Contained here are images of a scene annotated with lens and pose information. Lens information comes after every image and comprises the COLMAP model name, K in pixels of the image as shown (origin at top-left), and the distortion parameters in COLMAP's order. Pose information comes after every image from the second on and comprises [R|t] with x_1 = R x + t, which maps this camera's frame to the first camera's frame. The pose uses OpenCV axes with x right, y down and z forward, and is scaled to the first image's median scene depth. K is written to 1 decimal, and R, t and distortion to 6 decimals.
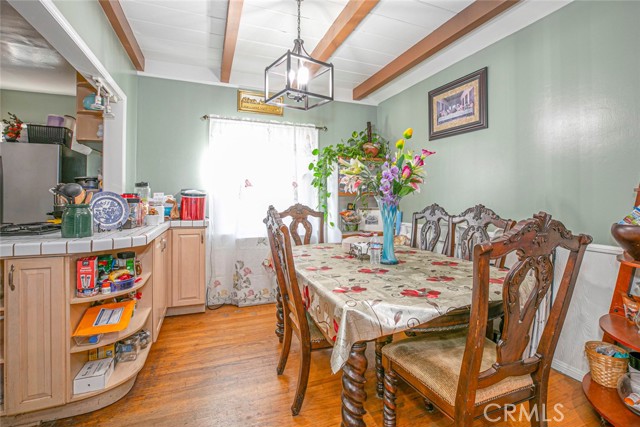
lens RADIAL K [[324.4, 0, 327.2], [0, 324.4, 192.0], [0, 0, 1]] dist [-0.023715, 0.000105]
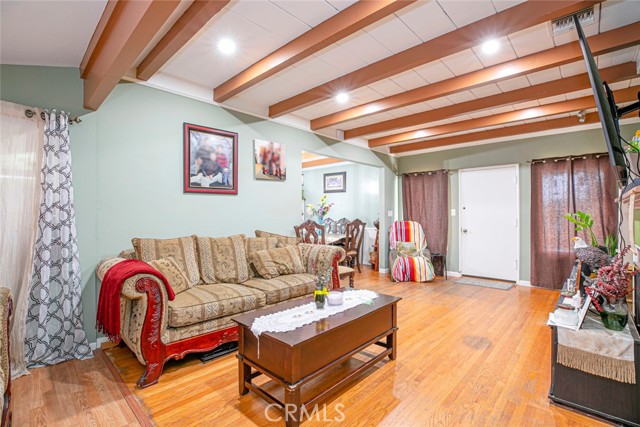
lens RADIAL K [[302.8, 0, 318.6], [0, 302.8, 216.7], [0, 0, 1]] dist [-0.027662, 0.000056]
pose [[0.918034, -0.000568, 0.396500, -0.851503], [-0.006670, 0.999835, 0.016876, -0.023605], [-0.396445, -0.018137, 0.917879, -1.485794]]
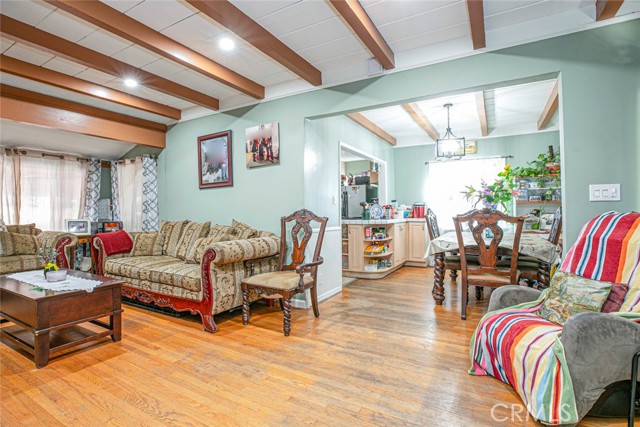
lens RADIAL K [[302.8, 0, 315.5], [0, 302.8, 210.8], [0, 0, 1]] dist [-0.027662, 0.000056]
pose [[0.613794, -0.009192, -0.789412, 0.730193], [0.021003, 0.999768, 0.004690, 0.023599], [0.789187, -0.019459, 0.613845, -0.694389]]
